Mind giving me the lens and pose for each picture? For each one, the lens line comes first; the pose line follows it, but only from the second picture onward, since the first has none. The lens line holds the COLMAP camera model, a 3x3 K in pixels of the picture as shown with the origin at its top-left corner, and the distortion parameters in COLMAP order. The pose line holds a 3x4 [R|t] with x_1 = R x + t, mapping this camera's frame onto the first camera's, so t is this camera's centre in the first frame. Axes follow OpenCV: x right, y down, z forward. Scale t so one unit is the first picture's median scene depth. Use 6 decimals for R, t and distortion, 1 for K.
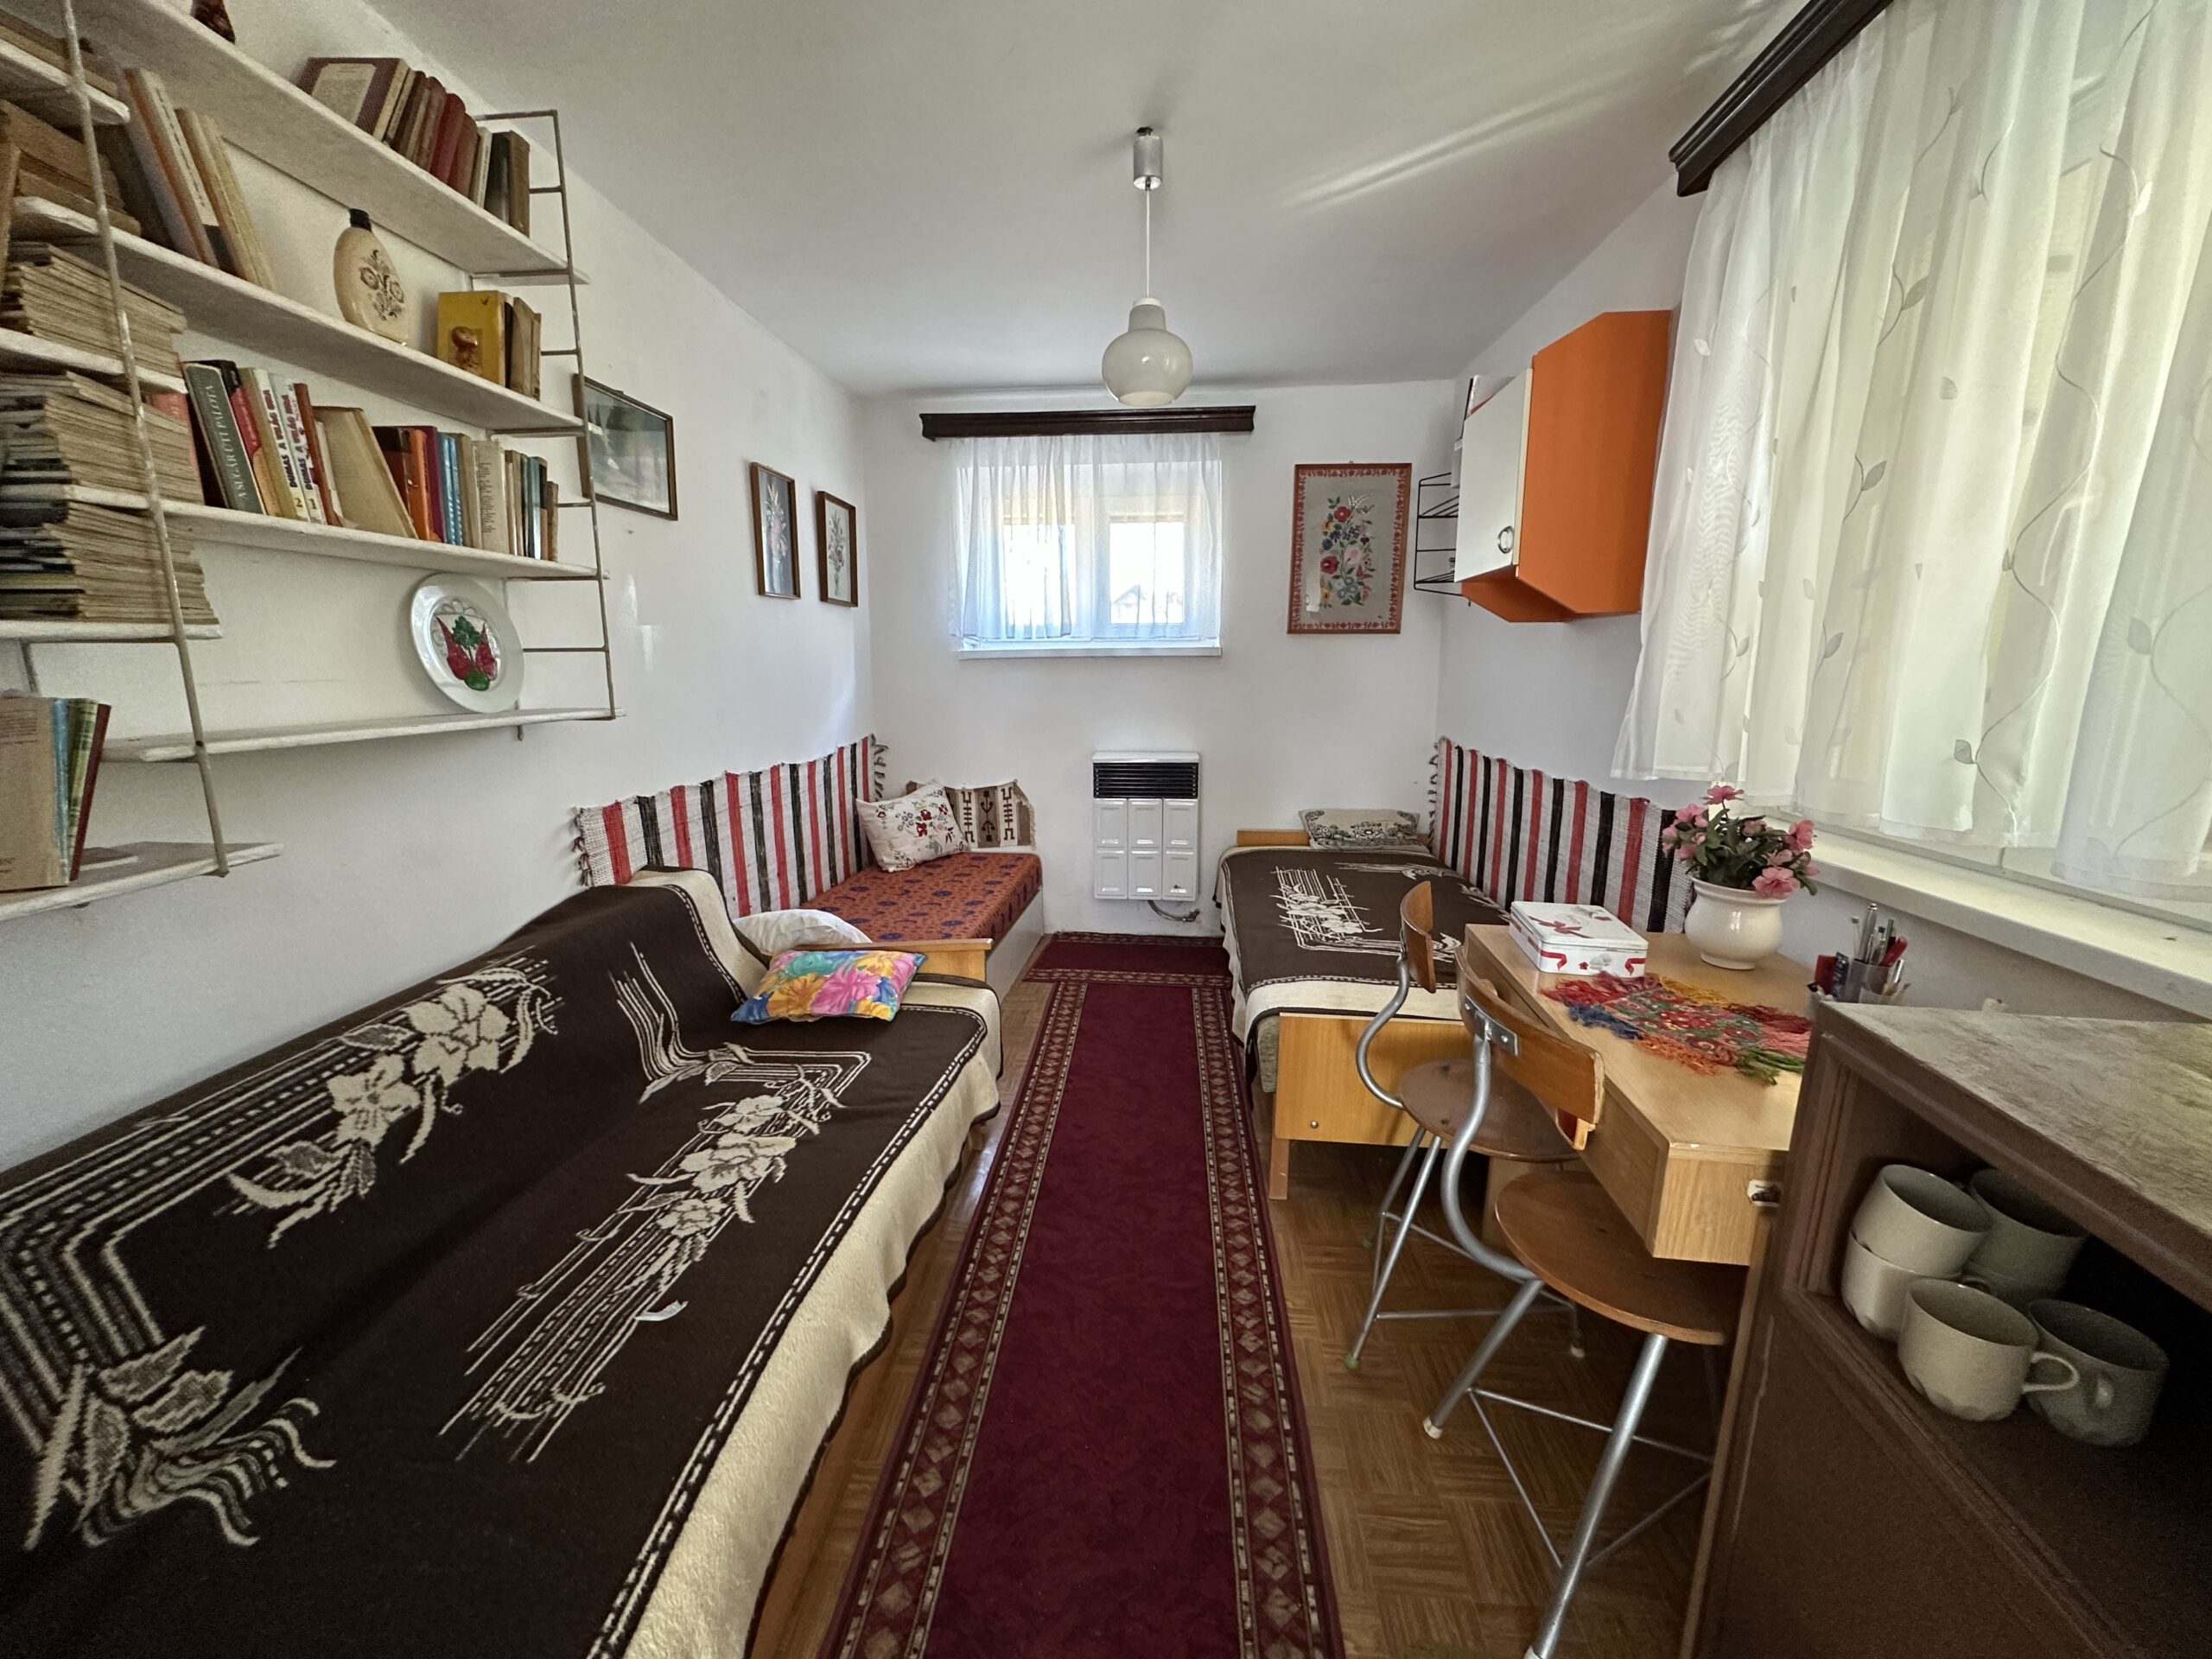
lens RADIAL K [[879.5, 0, 1100.3], [0, 879.5, 827.4], [0, 0, 1]] dist [0.000347, 0.000009]
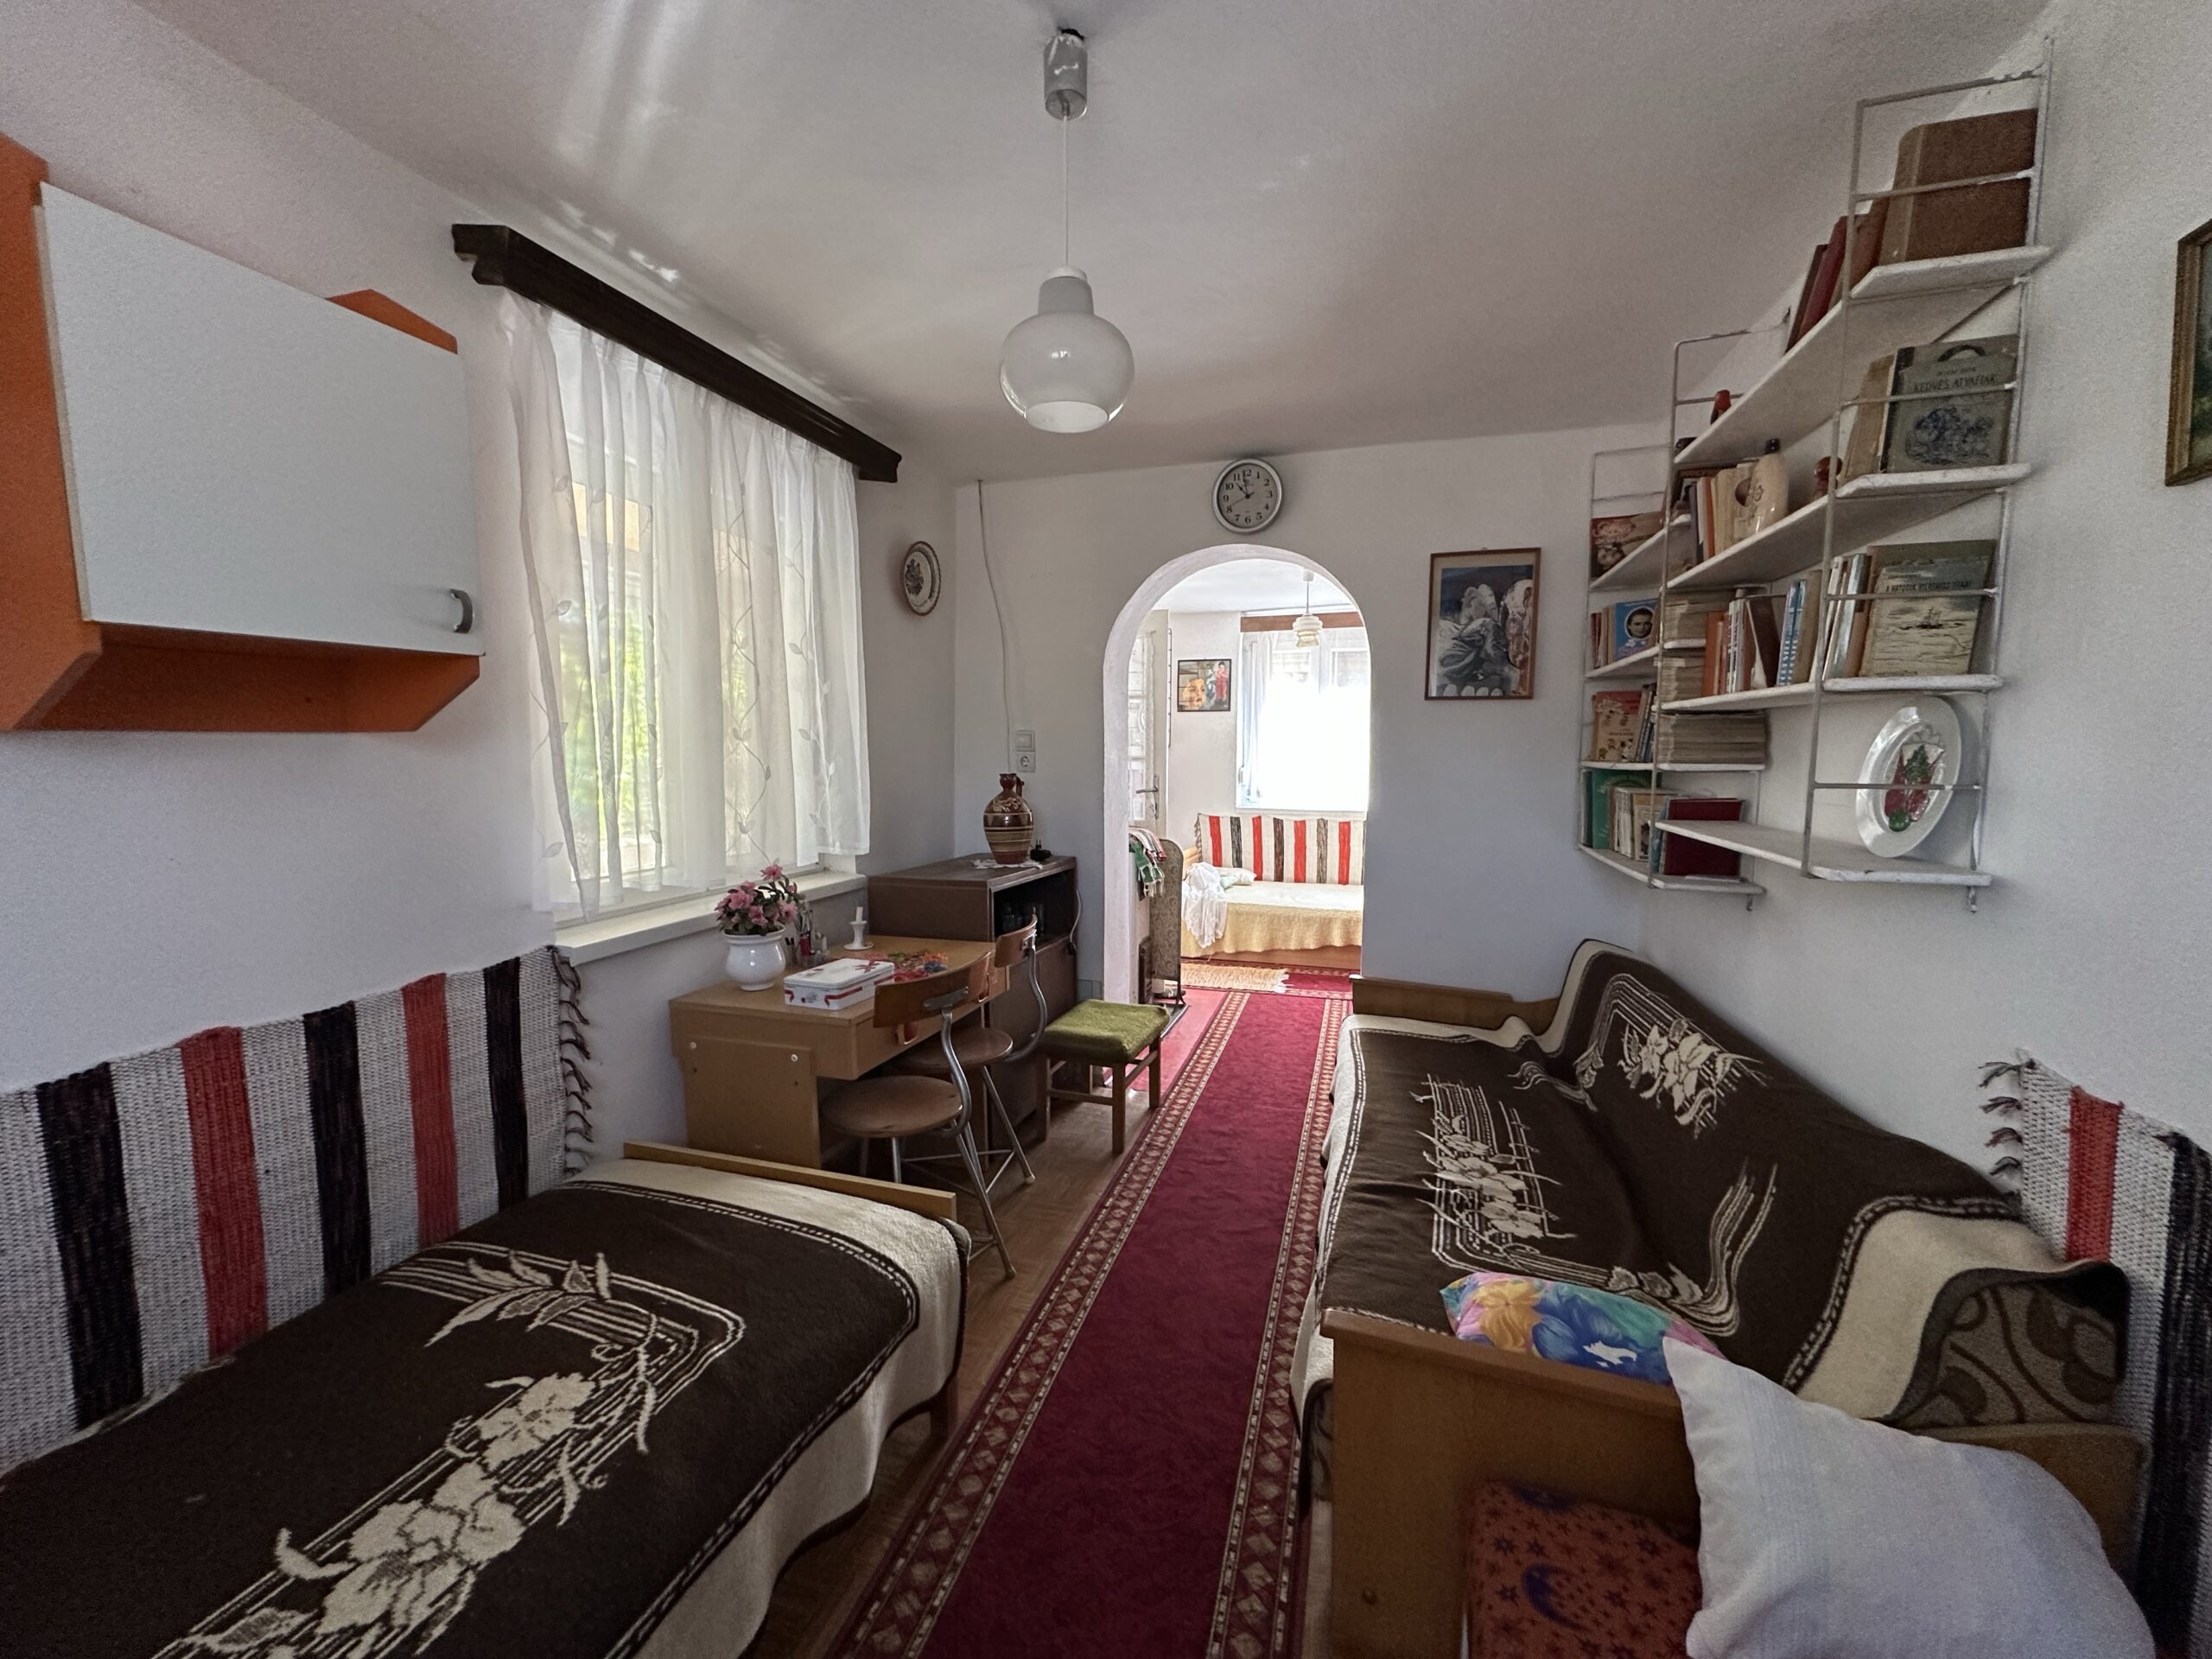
lens RADIAL K [[879.5, 0, 1103.4], [0, 879.5, 832.2], [0, 0, 1]] dist [0.000347, 0.000009]
pose [[-0.976622, -0.016260, 0.214348, -0.135850], [0.044635, 0.960065, 0.276195, -0.414008], [-0.210278, 0.279306, -0.936895, 1.913529]]
